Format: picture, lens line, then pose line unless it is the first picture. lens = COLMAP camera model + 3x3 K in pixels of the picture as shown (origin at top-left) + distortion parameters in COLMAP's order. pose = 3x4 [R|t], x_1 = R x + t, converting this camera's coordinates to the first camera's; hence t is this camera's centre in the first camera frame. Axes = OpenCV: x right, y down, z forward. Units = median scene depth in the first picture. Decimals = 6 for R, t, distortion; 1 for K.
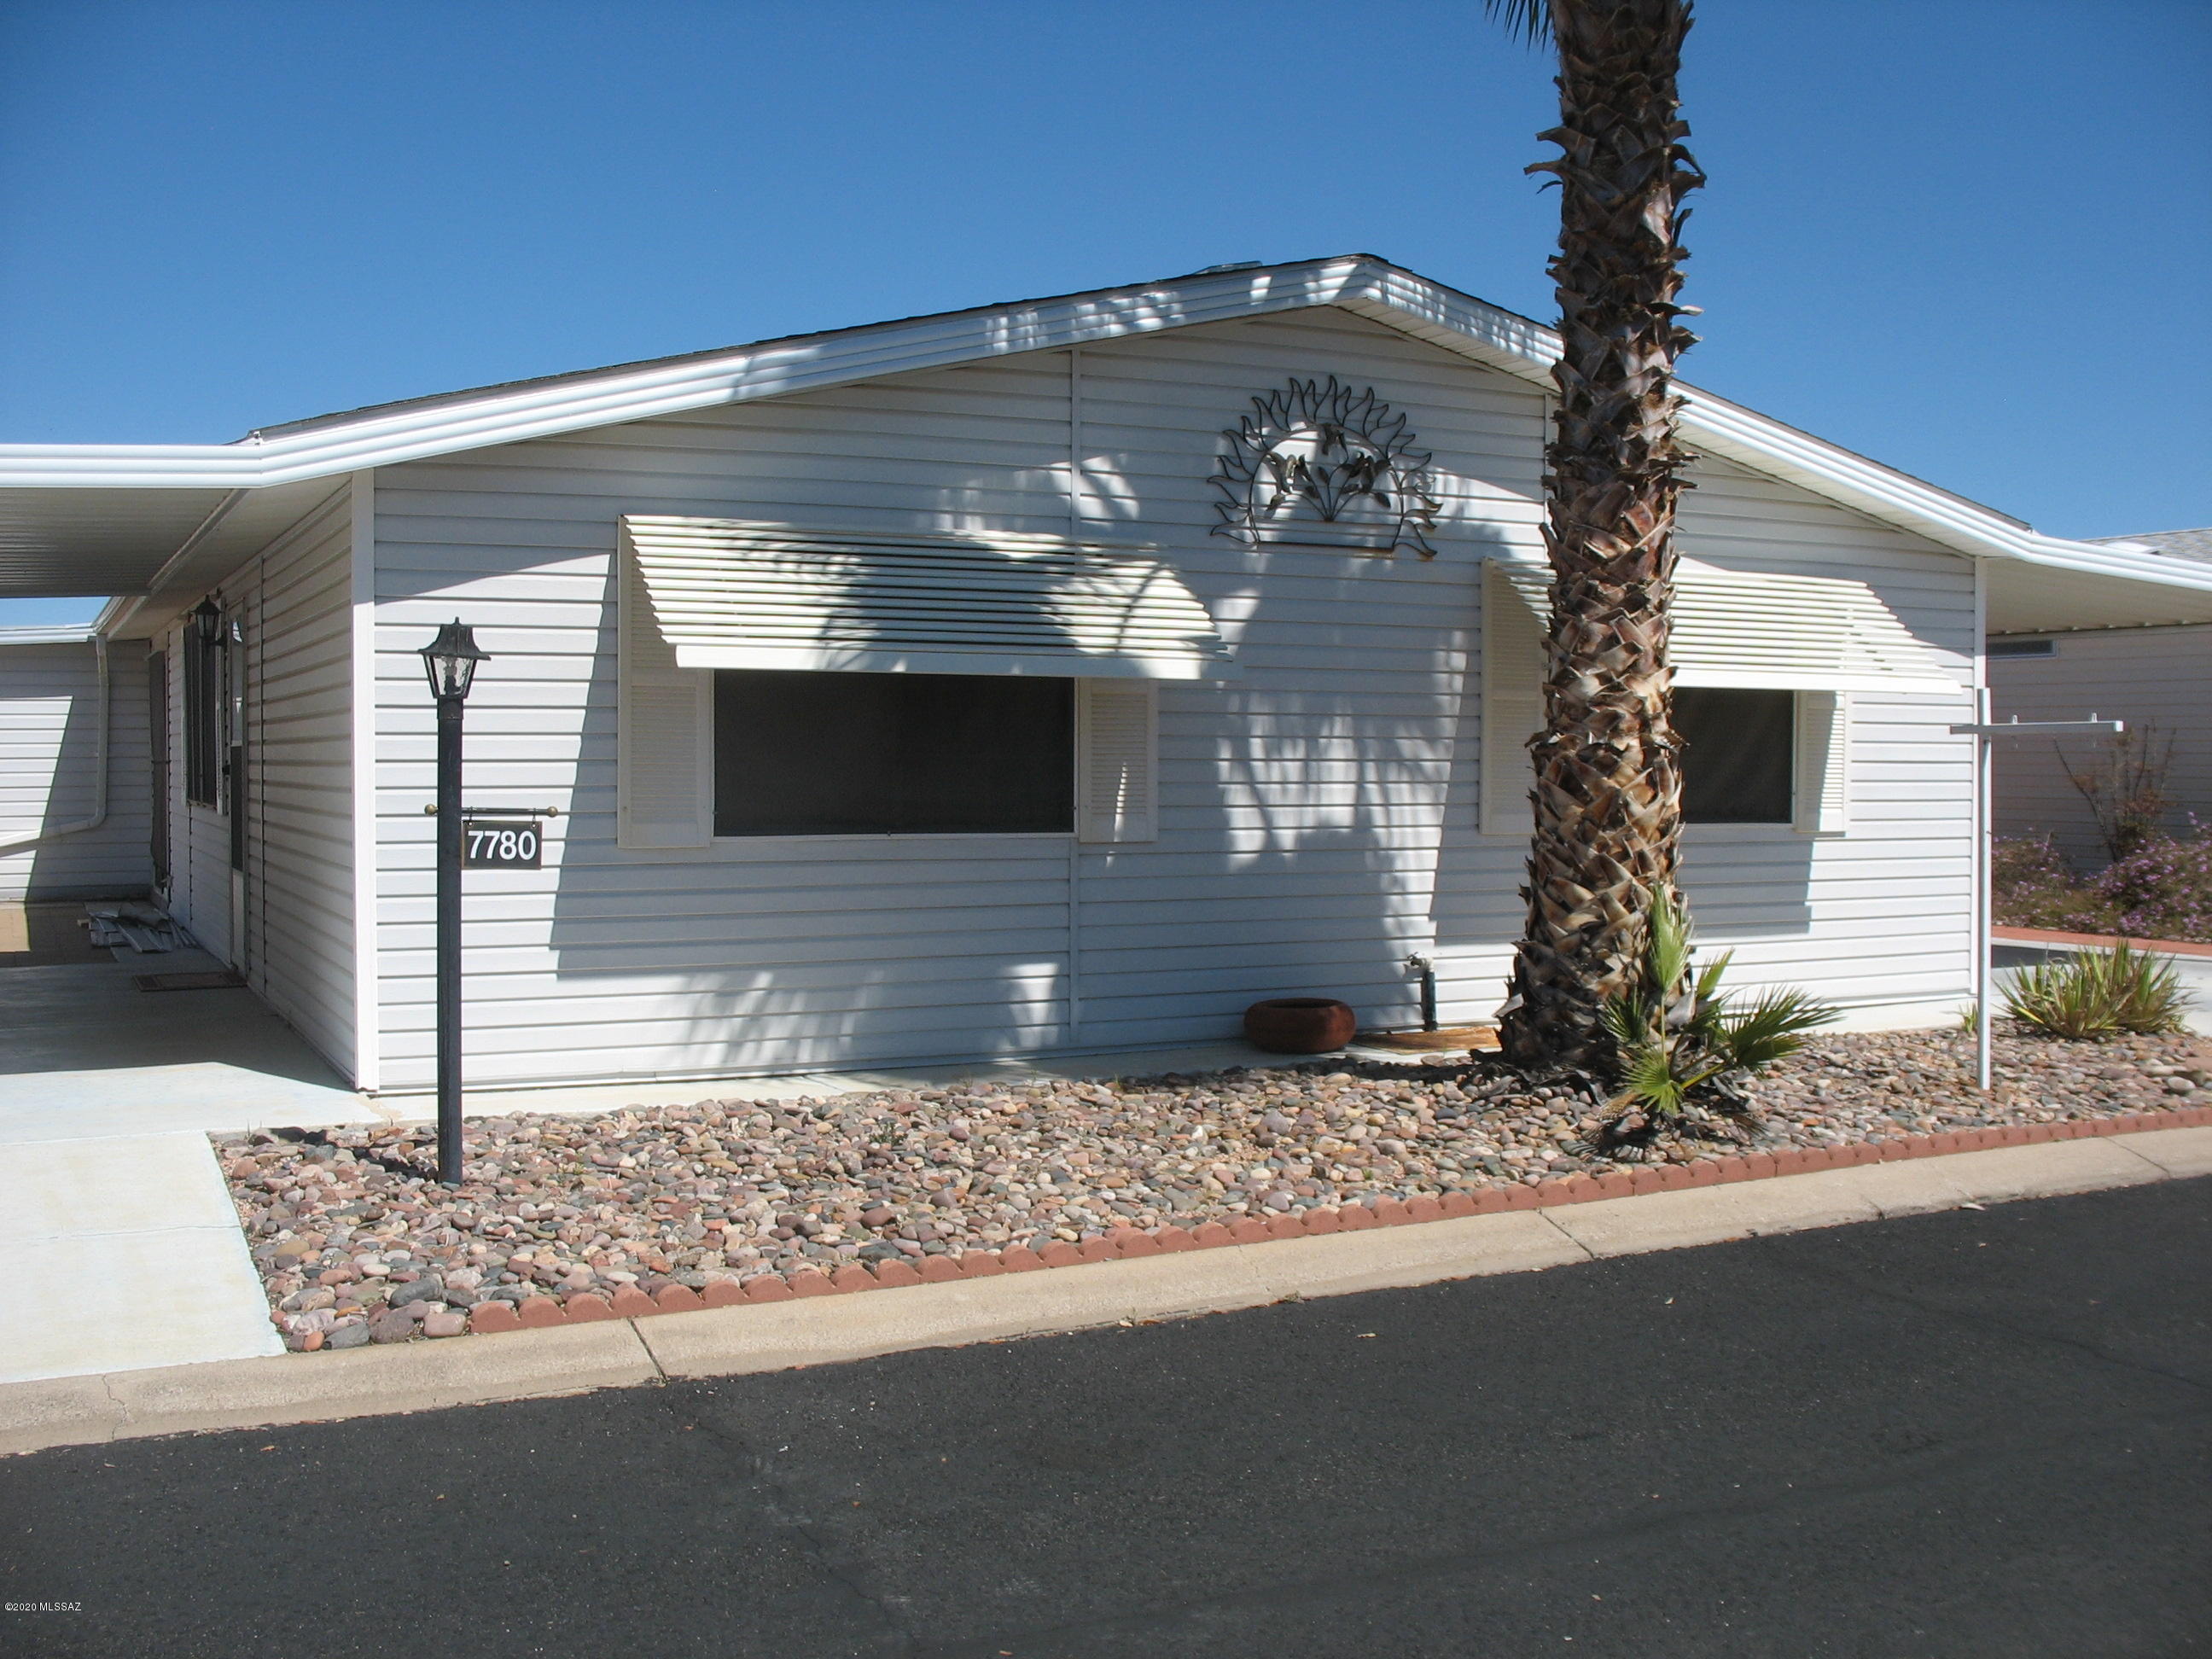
lens RADIAL K [[2301.3, 0, 1106.3], [0, 2301.3, 849.3], [0, 0, 1]] dist [-0.145071, 0.000000]
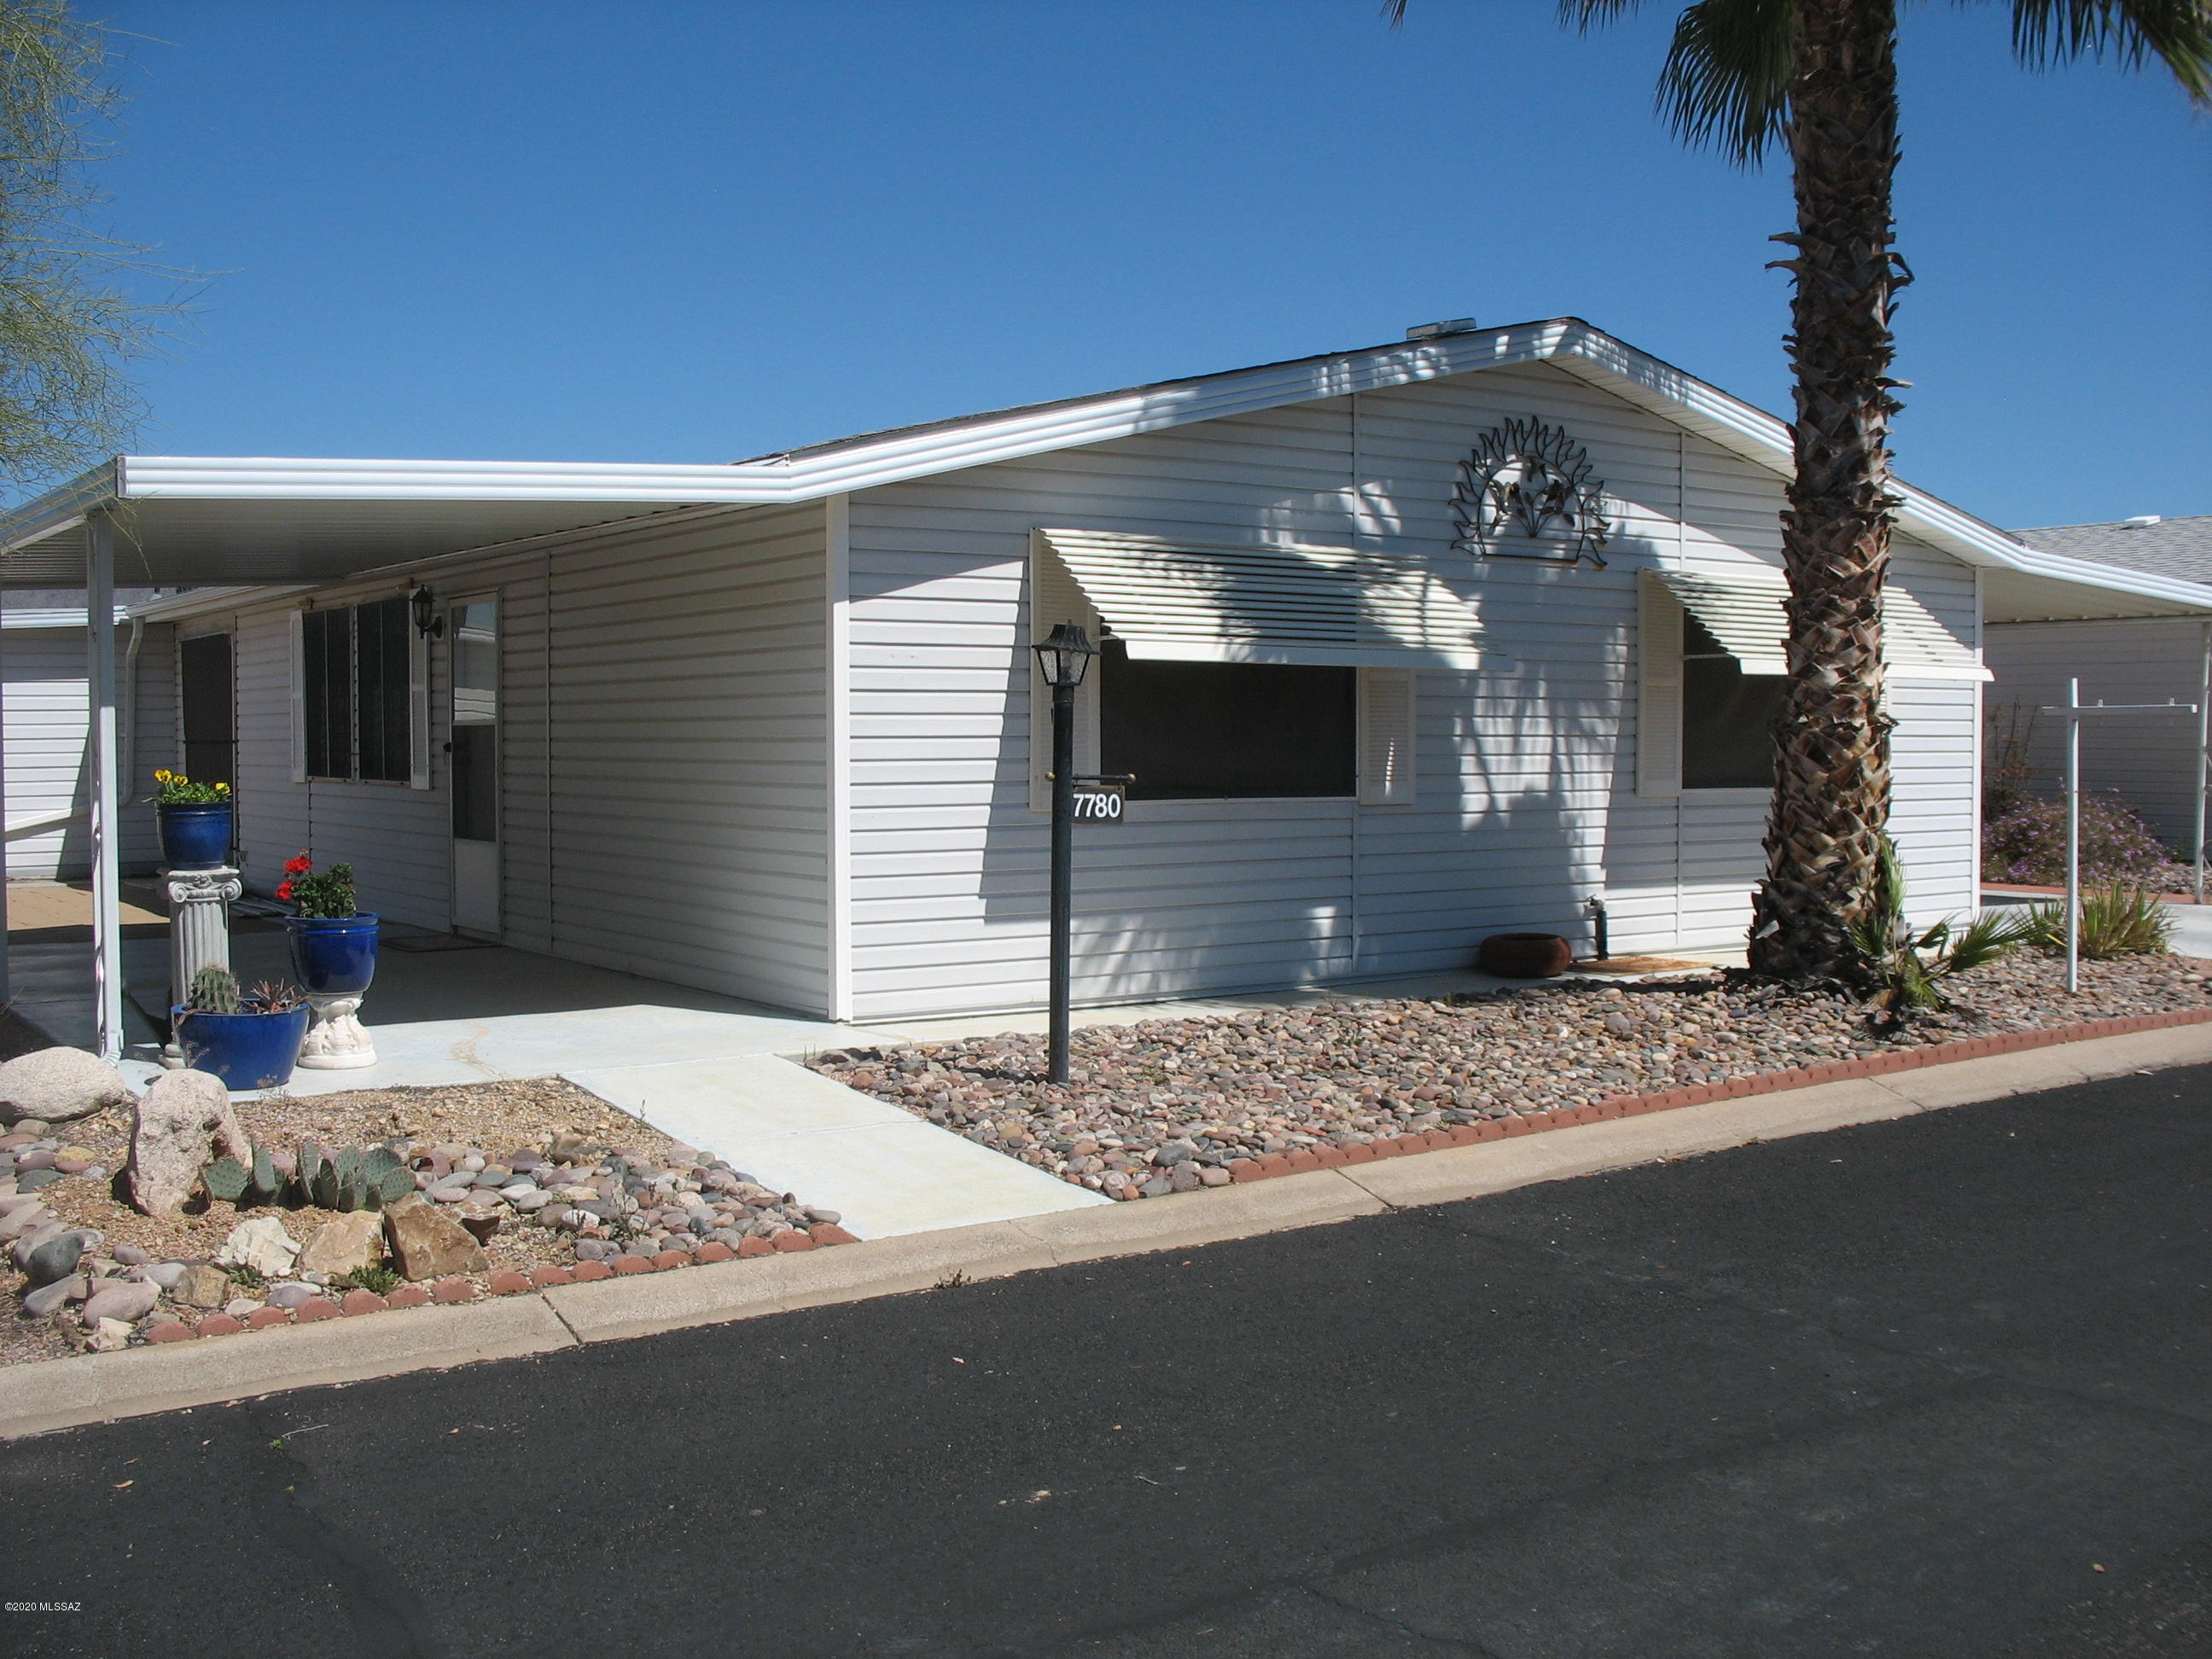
lens RADIAL K [[2301.3, 0, 1118.1], [0, 2301.3, 842.2], [0, 0, 1]] dist [-0.145071, 0.000000]
pose [[0.988429, -0.010138, 0.151344, -0.313453], [0.009064, 0.999929, 0.007782, 0.005910], [-0.151412, -0.006321, 0.988451, -0.159767]]
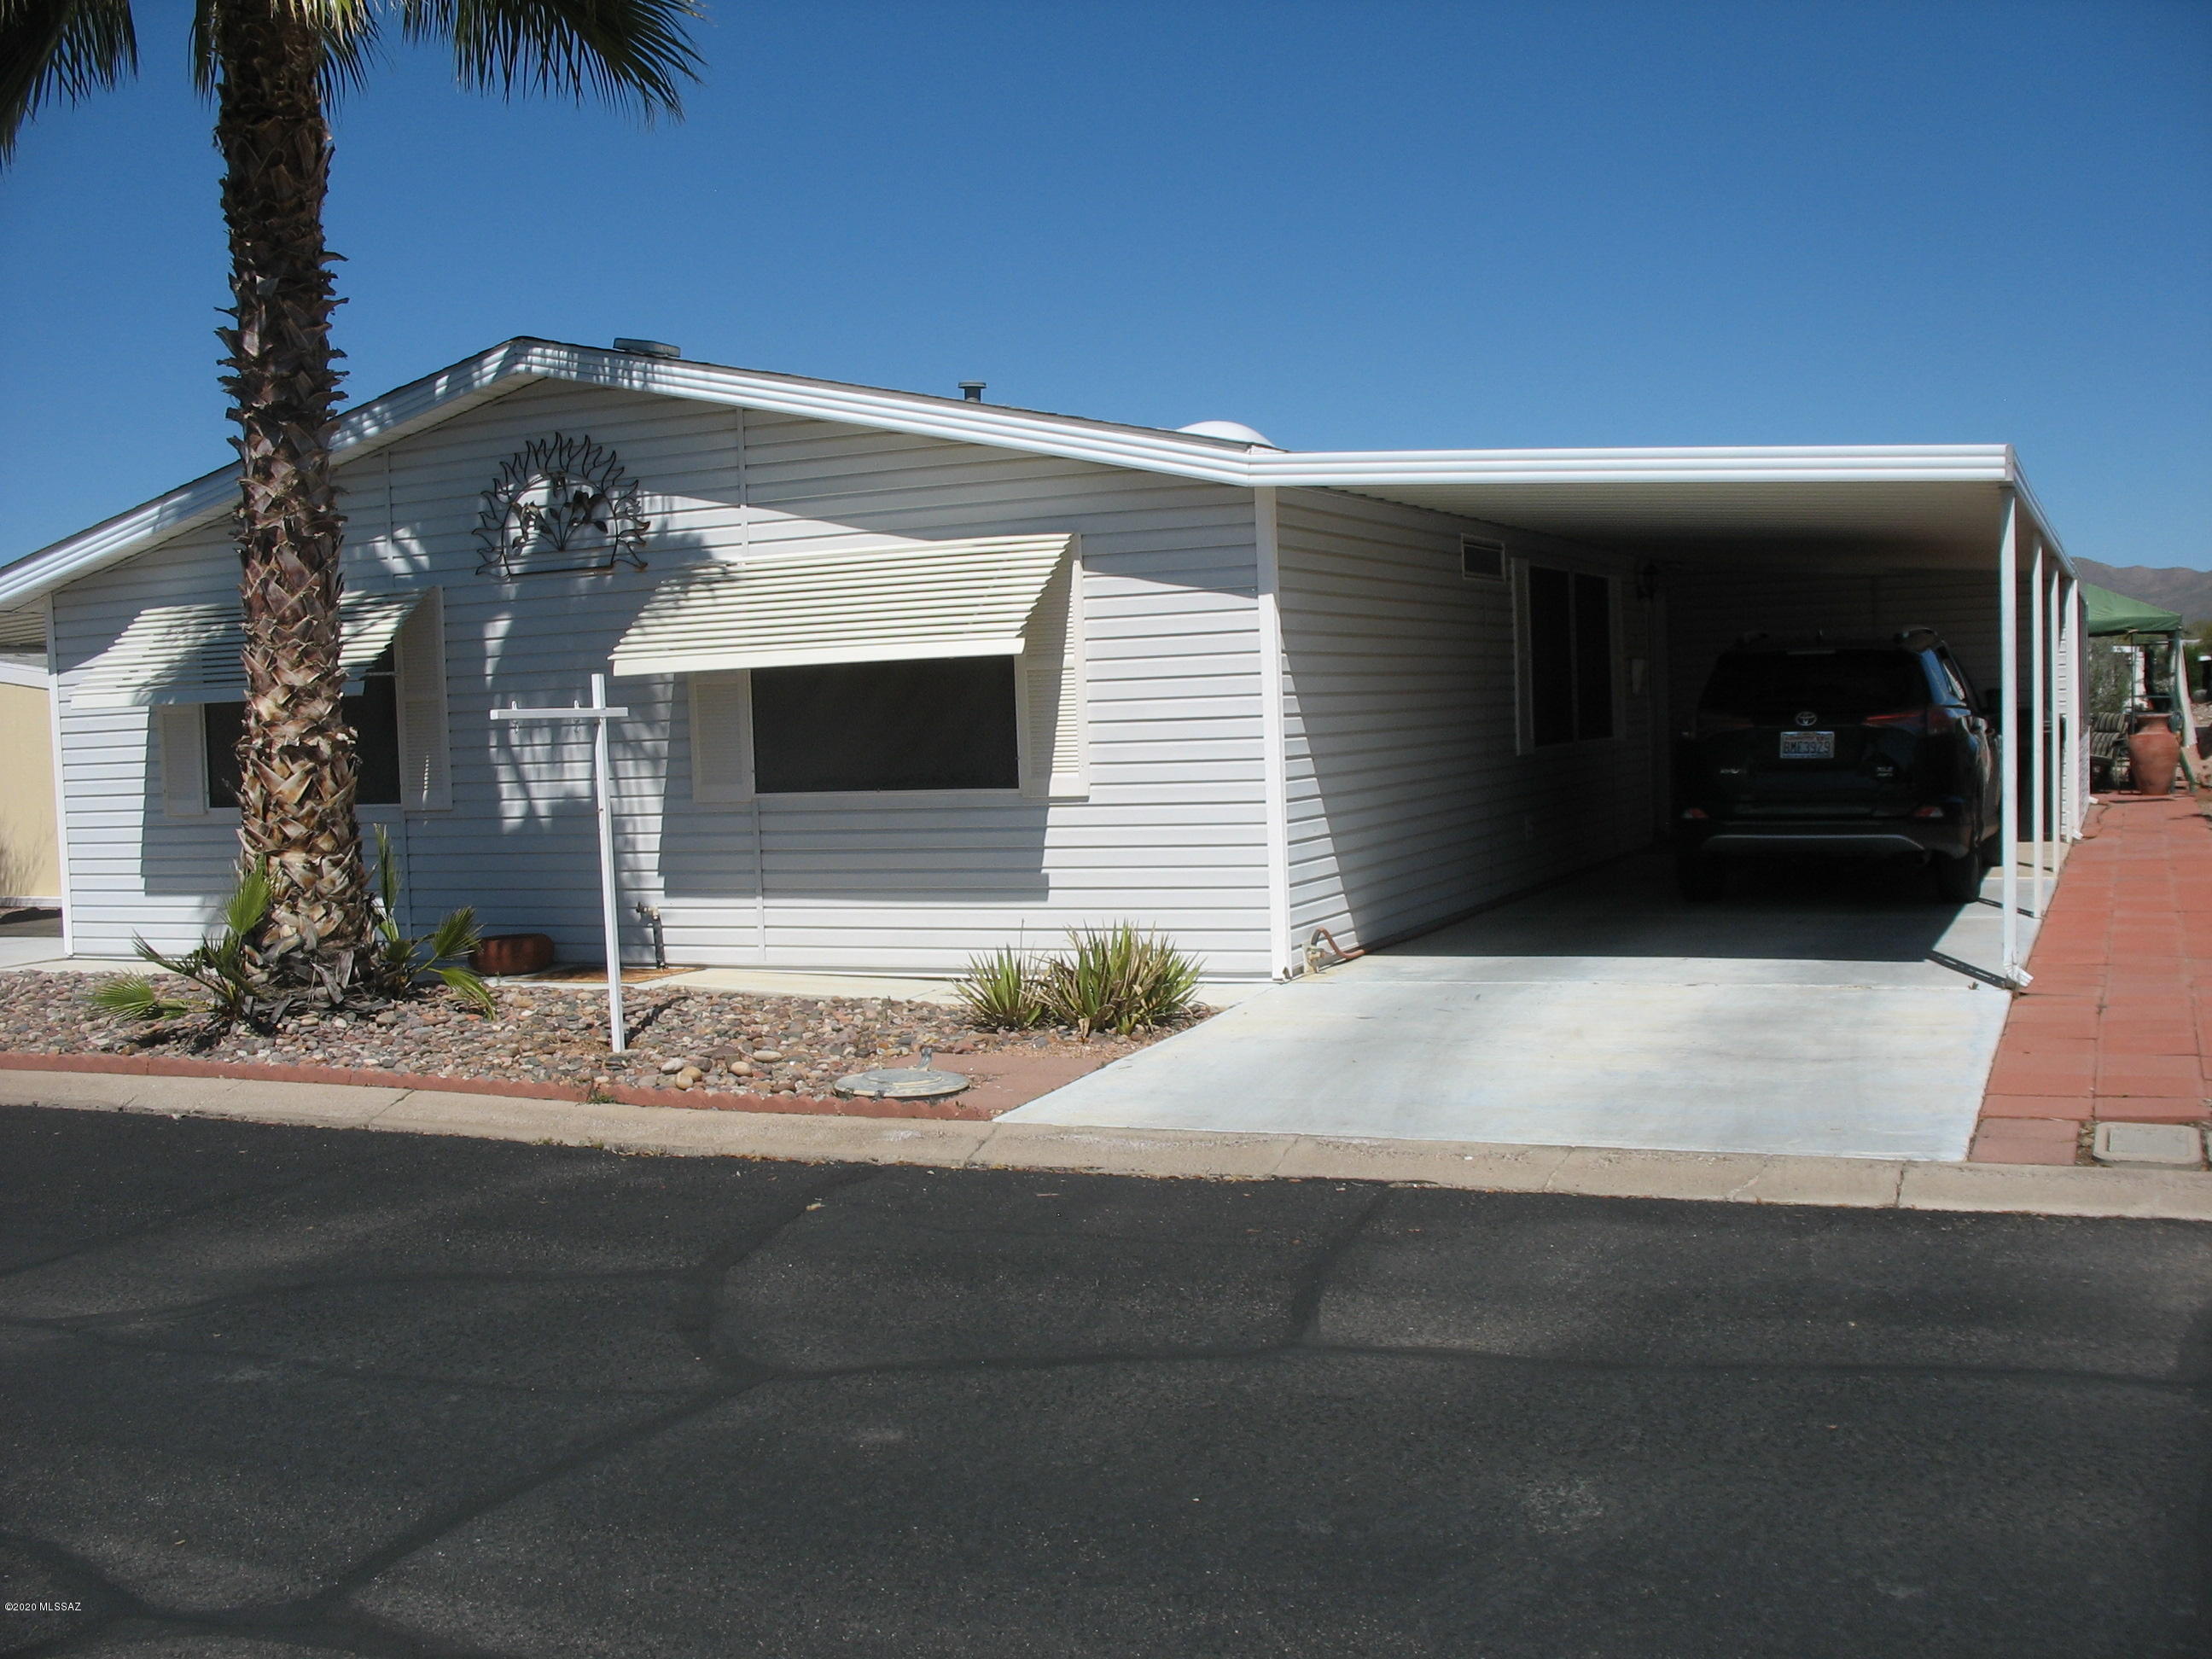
lens RADIAL K [[2301.3, 0, 1110.6], [0, 2301.3, 830.2], [0, 0, 1]] dist [-0.145071, 0.000000]
pose [[0.618542, 0.014383, -0.785620, 1.300336], [0.009820, 0.999613, 0.026033, -0.022263], [0.785691, -0.023817, 0.618161, 0.489486]]
